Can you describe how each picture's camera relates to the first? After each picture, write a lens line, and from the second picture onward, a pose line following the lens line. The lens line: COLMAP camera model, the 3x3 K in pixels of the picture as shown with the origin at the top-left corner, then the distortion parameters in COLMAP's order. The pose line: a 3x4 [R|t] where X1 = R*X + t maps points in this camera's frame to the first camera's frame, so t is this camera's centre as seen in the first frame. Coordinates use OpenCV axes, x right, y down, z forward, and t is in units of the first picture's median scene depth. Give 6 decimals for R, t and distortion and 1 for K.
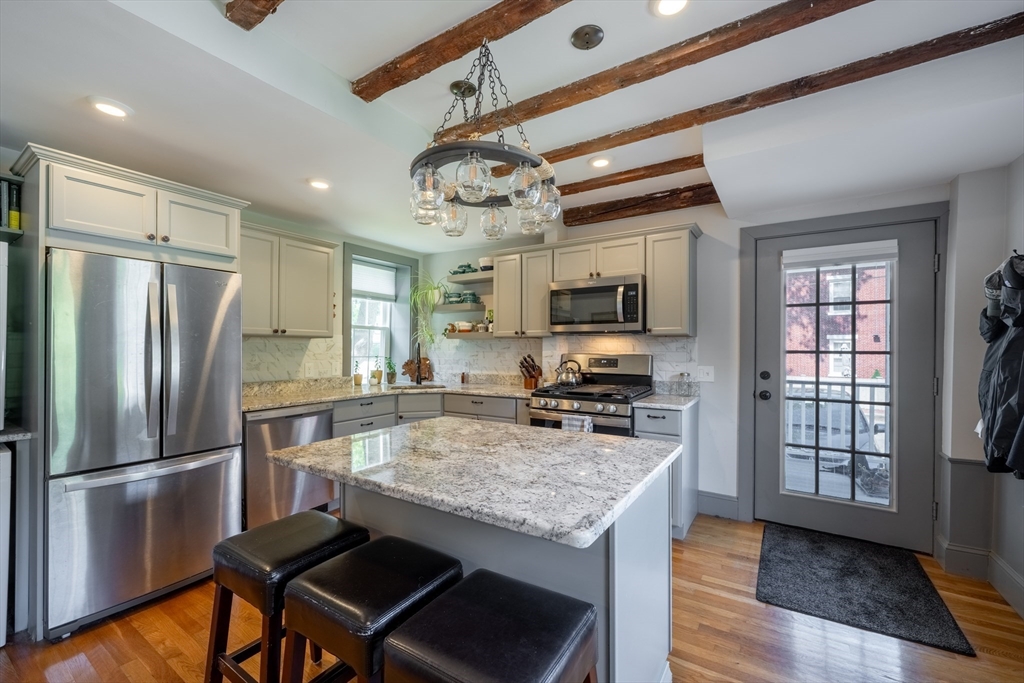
lens RADIAL K [[421.9, 0, 508.5], [0, 421.9, 348.2], [0, 0, 1]] dist [-0.003750, 0.001405]
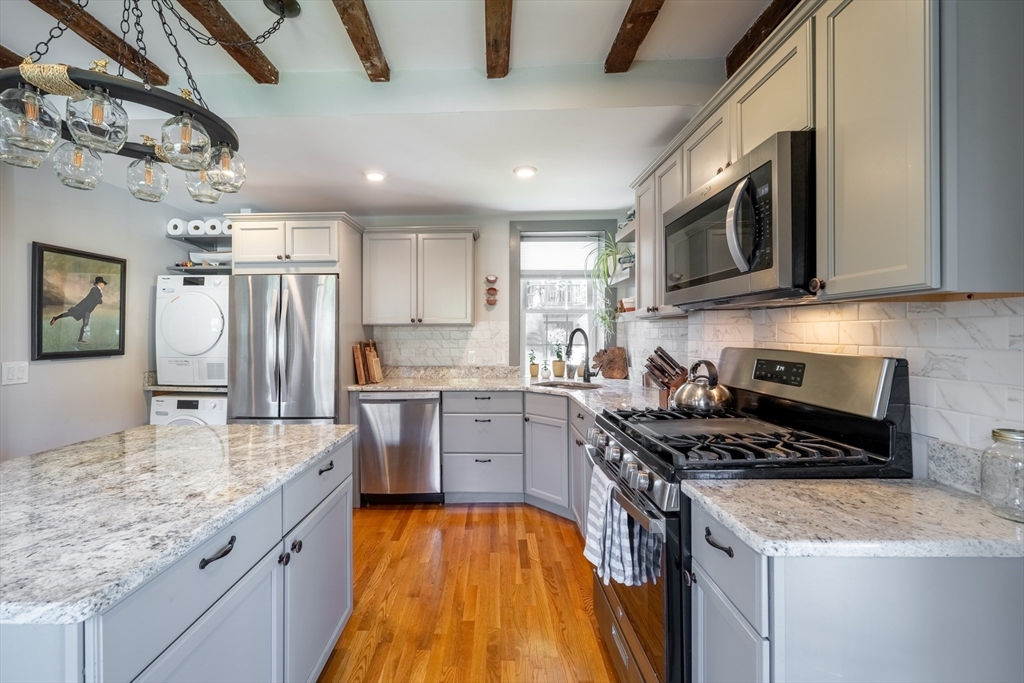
lens RADIAL K [[421.9, 0, 480.5], [0, 421.9, 333.9], [0, 0, 1]] dist [-0.003750, 0.001405]
pose [[0.516753, -0.002851, -0.856130, 0.459804], [0.006128, 0.999981, 0.000368, -0.004766], [0.856113, -0.005437, 0.516761, 0.562846]]
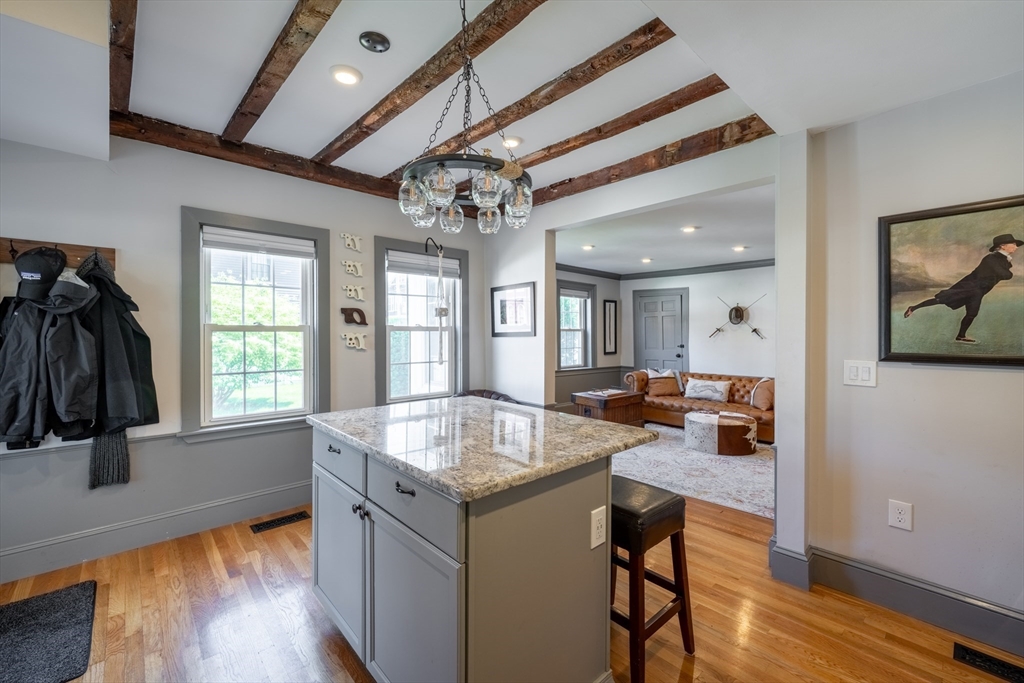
lens RADIAL K [[421.9, 0, 509.8], [0, 421.9, 338.2], [0, 0, 1]] dist [-0.003750, 0.001405]
pose [[-0.967427, -0.007679, 0.253033, -0.223606], [-0.004093, 0.999884, 0.014695, -0.002601], [-0.253117, 0.013181, -0.967346, 1.009202]]
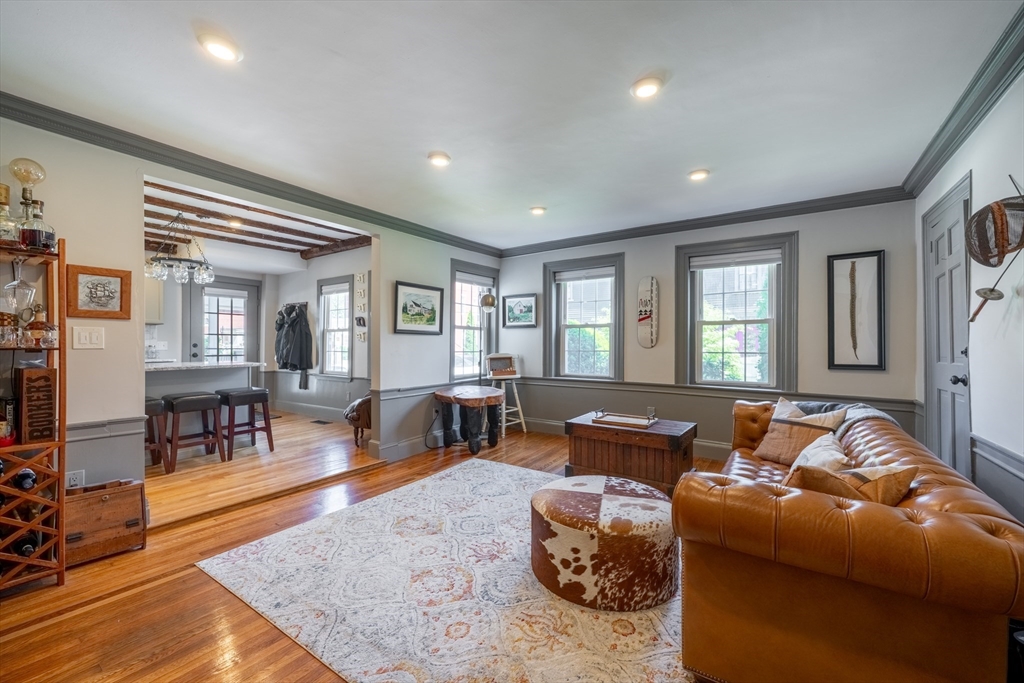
lens RADIAL K [[411.7, 0, 509.9], [0, 411.7, 340.8], [0, 0, 1]] dist [-0.003925, 0.001096]
pose [[0.038464, 0.005547, 0.999245, -1.294785], [0.000709, 0.999984, -0.005579, 0.051719], [-0.999260, 0.000923, 0.038460, -0.599211]]
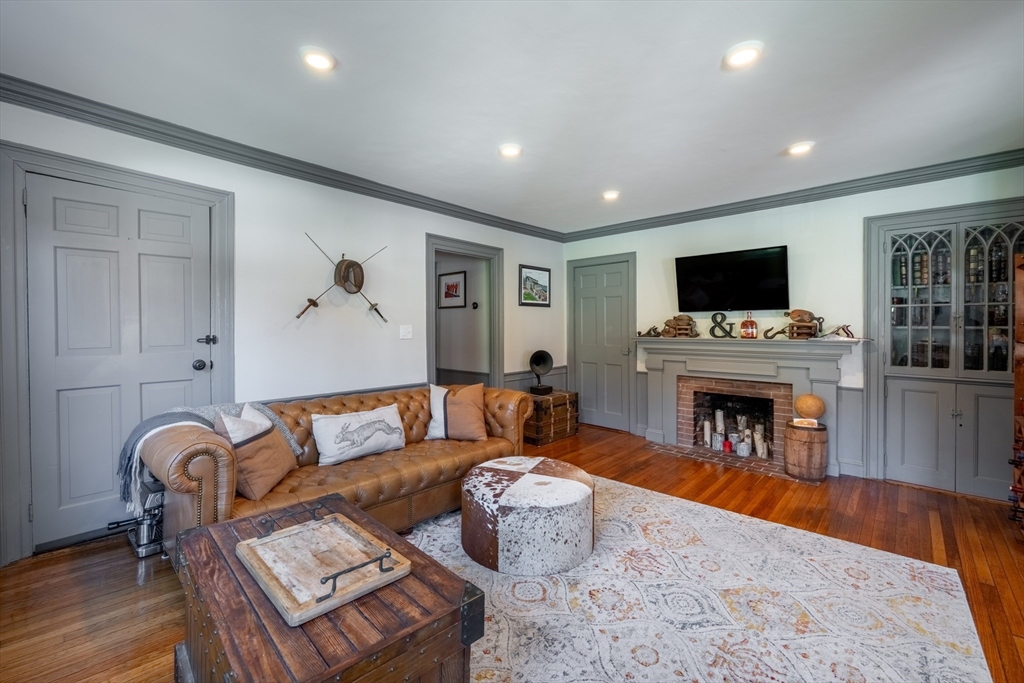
lens RADIAL K [[411.7, 0, 507.7], [0, 411.7, 326.9], [0, 0, 1]] dist [-0.003925, 0.001096]
pose [[-0.193363, -0.010381, -0.981072, 0.167800], [-0.007109, 0.999933, -0.009179, 0.046208], [0.981101, 0.005200, -0.193424, -0.619431]]
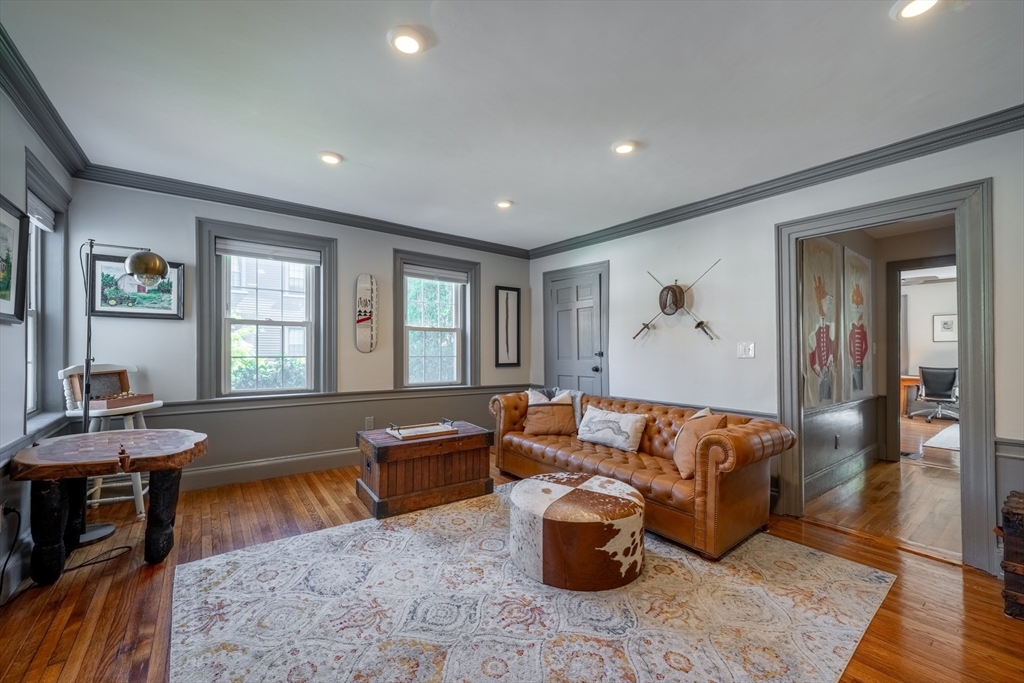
lens RADIAL K [[411.7, 0, 514.1], [0, 411.7, 348.6], [0, 0, 1]] dist [-0.003925, 0.001096]
pose [[-0.939866, -0.007417, 0.341463, -0.738682], [-0.007915, 0.999969, -0.000066, 0.052811], [-0.341452, -0.002765, -0.939895, 0.022188]]
